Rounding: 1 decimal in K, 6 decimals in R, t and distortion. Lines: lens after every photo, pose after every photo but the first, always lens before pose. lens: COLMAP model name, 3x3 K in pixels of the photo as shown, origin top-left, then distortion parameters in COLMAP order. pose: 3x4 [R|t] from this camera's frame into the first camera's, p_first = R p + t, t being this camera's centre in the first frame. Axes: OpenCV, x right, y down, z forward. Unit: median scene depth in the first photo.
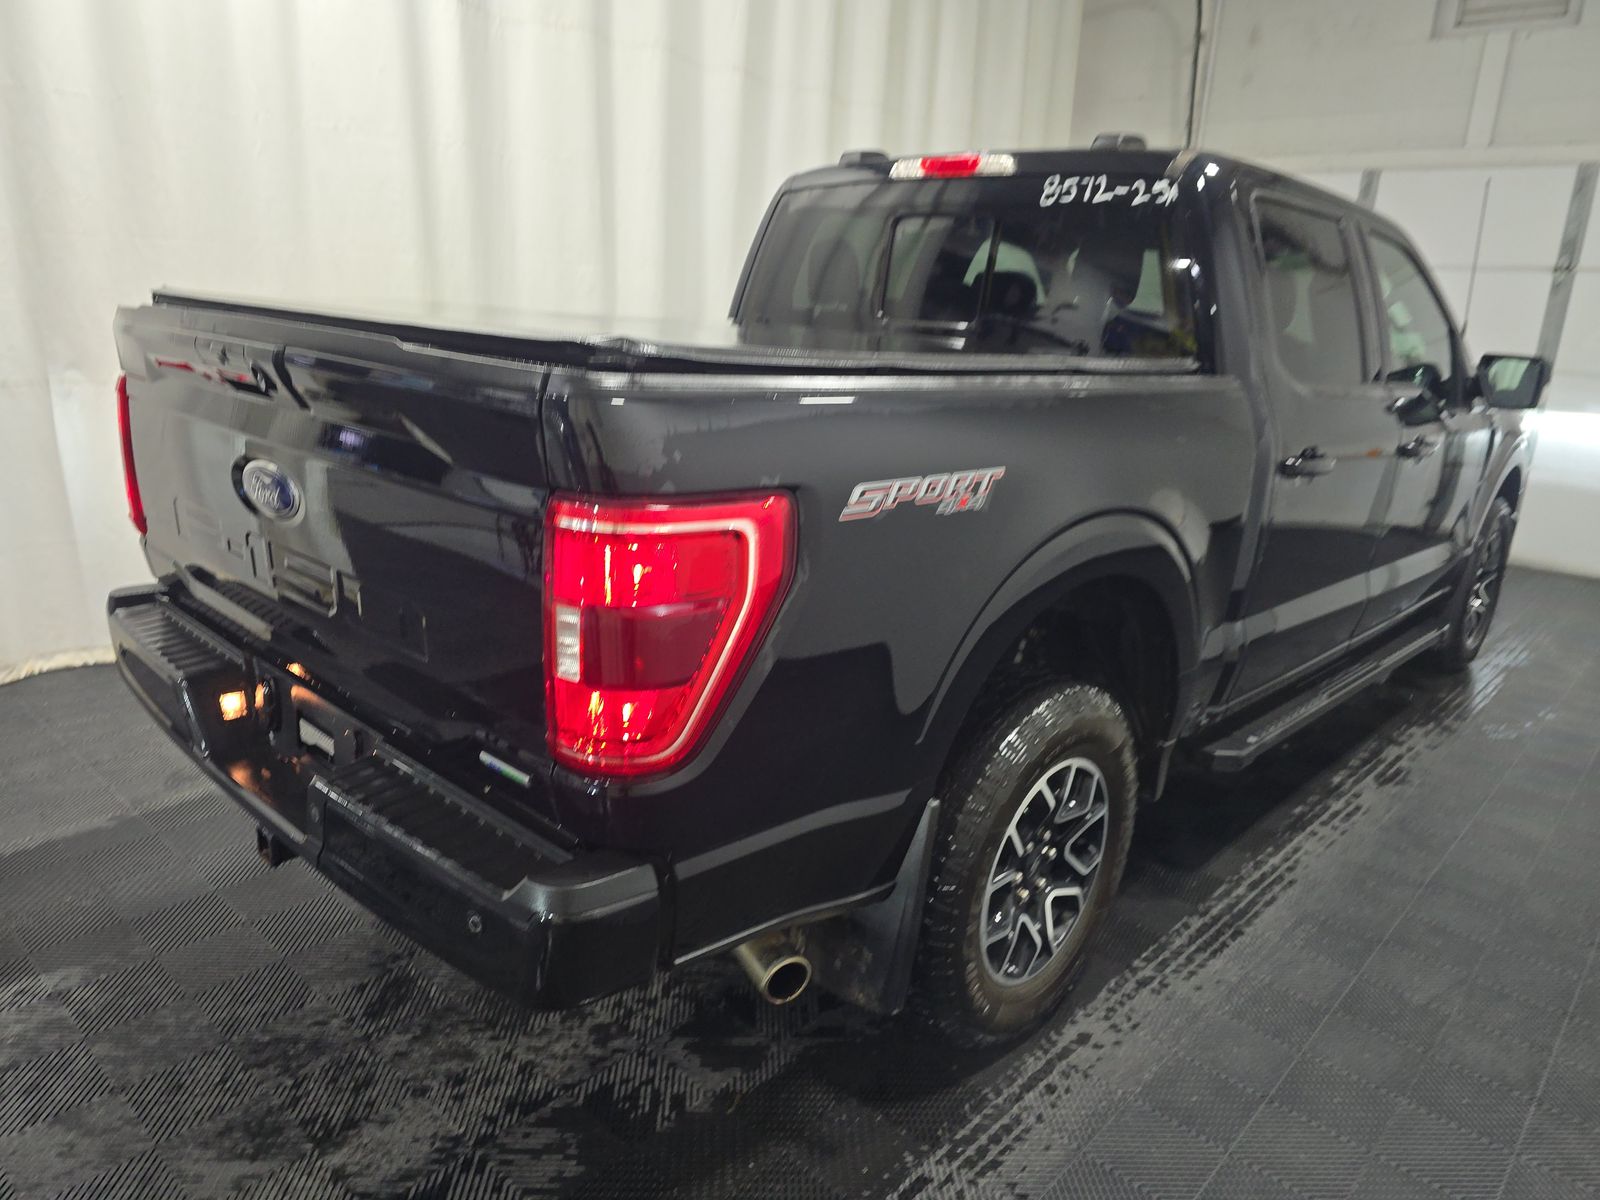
lens RADIAL K [[1112.0, 0, 800.0], [0, 1112.0, 600.0], [0, 0, 1]] dist [0.096159, -0.088325]
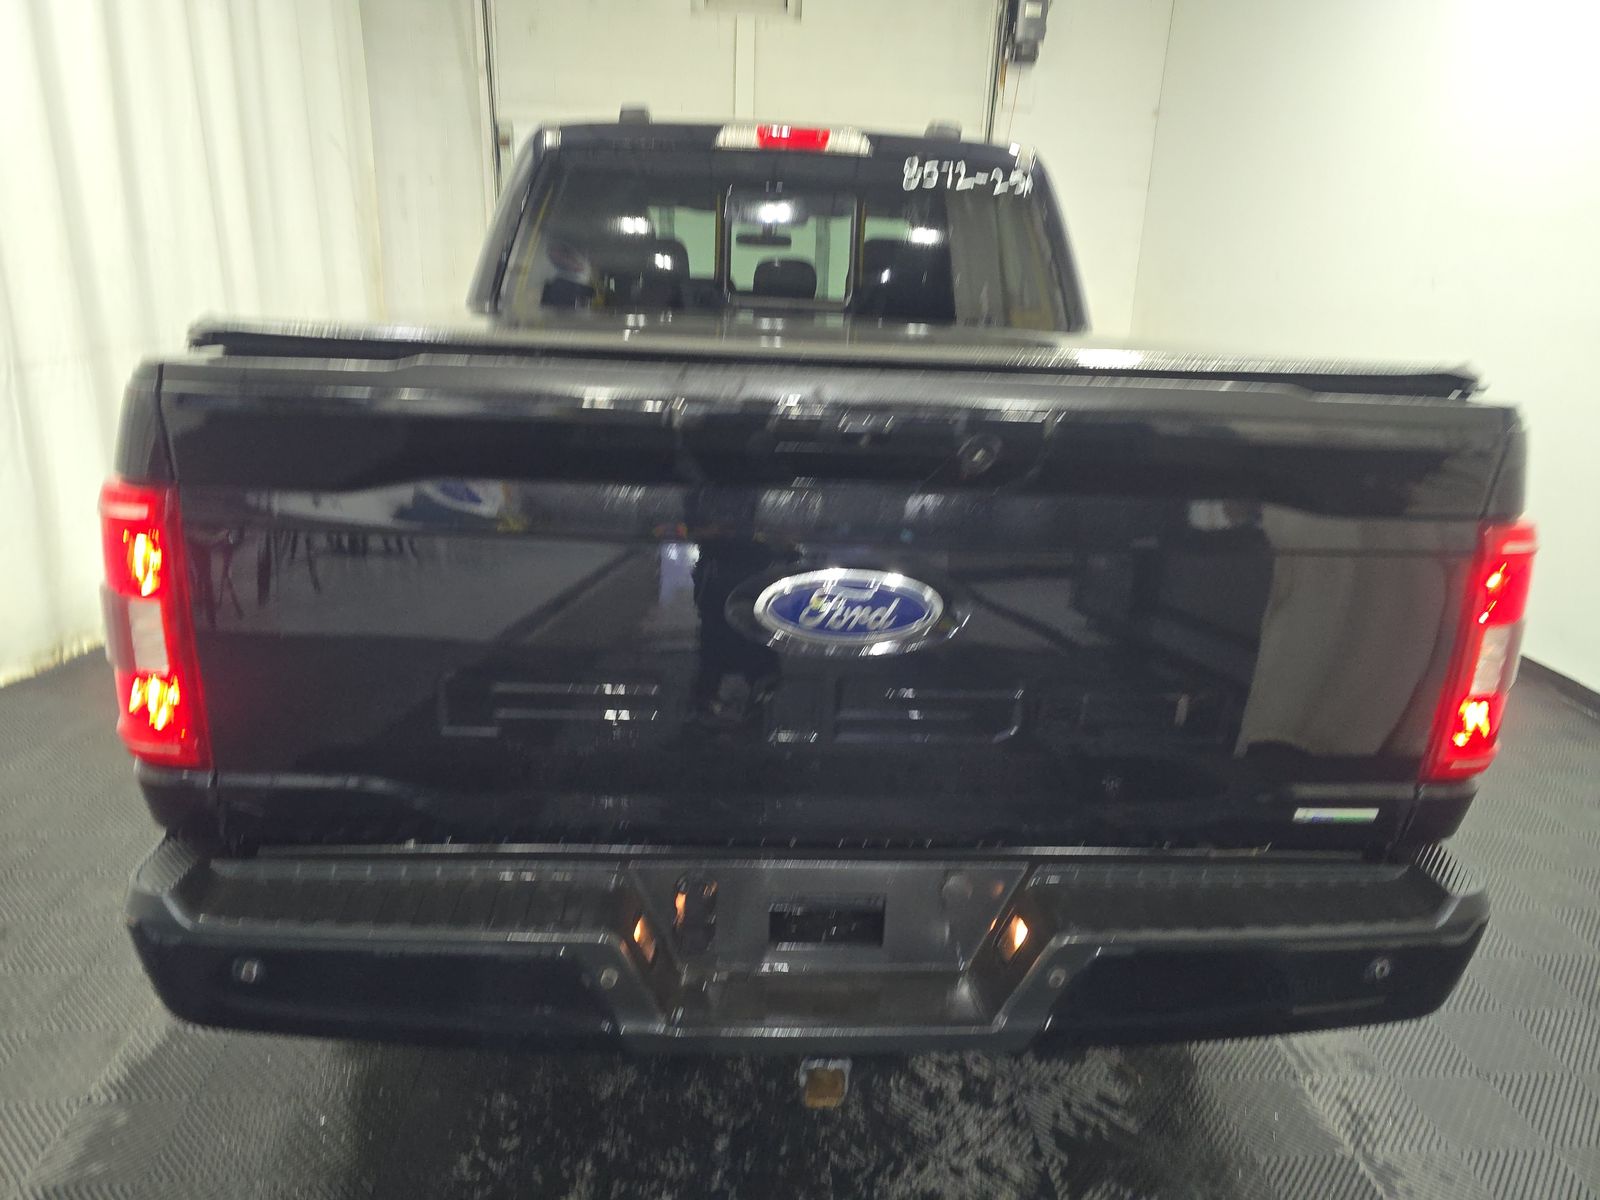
lens RADIAL K [[1112.0, 0, 800.0], [0, 1112.0, 600.0], [0, 0, 1]] dist [0.096159, -0.088325]
pose [[0.665661, -0.234390, 0.708489, -0.702092], [0.190749, 0.971297, 0.142116, -0.147640], [-0.721464, 0.040542, 0.691264, 0.368852]]
